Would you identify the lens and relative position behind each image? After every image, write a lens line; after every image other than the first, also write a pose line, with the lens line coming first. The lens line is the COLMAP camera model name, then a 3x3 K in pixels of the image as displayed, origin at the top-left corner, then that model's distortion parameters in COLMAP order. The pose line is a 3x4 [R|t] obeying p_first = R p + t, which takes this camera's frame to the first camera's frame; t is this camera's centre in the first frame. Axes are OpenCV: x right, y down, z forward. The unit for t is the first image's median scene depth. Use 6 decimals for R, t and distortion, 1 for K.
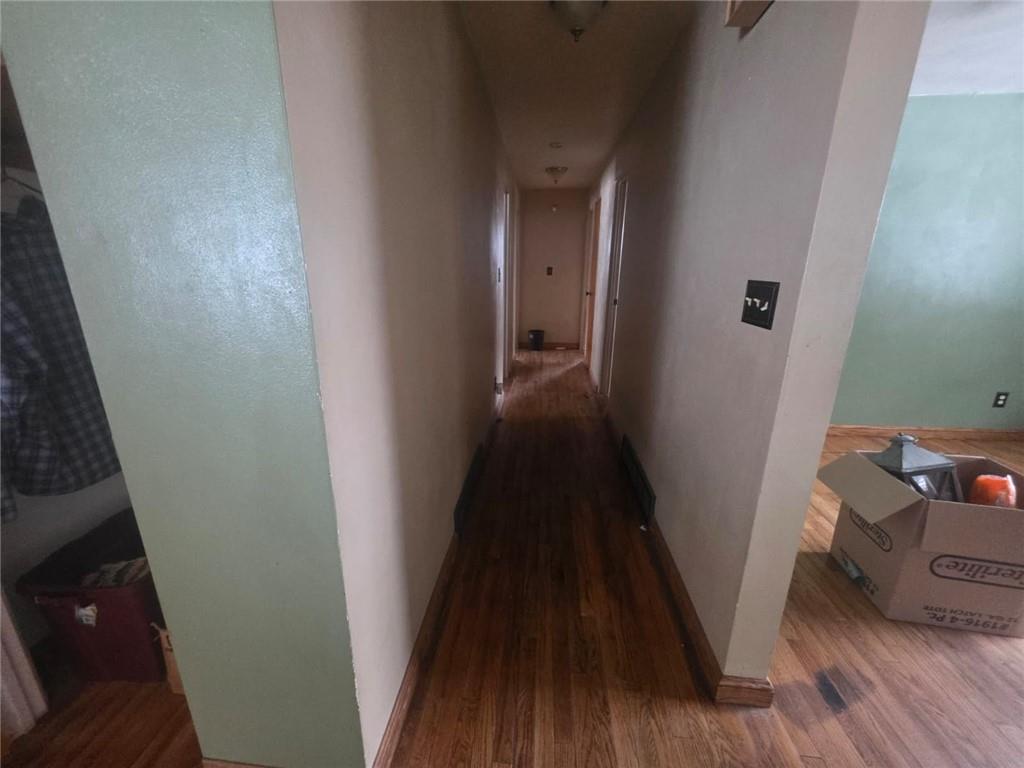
lens RADIAL K [[406.6, 0, 509.8], [0, 406.6, 382.5], [0, 0, 1]] dist [0.002073, 0.000157]
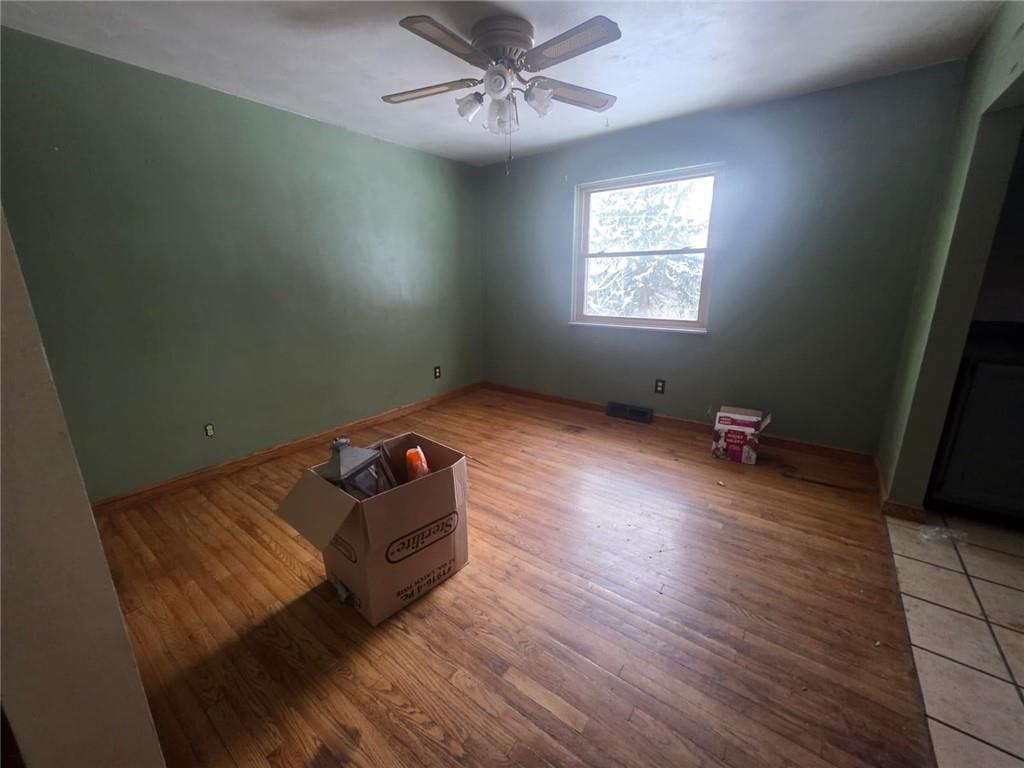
lens RADIAL K [[406.6, 0, 509.8], [0, 406.6, 382.5], [0, 0, 1]] dist [0.002073, 0.000157]
pose [[0.528232, -0.218350, 0.820545, 0.449234], [0.247079, 0.964079, 0.097486, 0.005548], [-0.812357, 0.151244, 0.563207, 0.111971]]
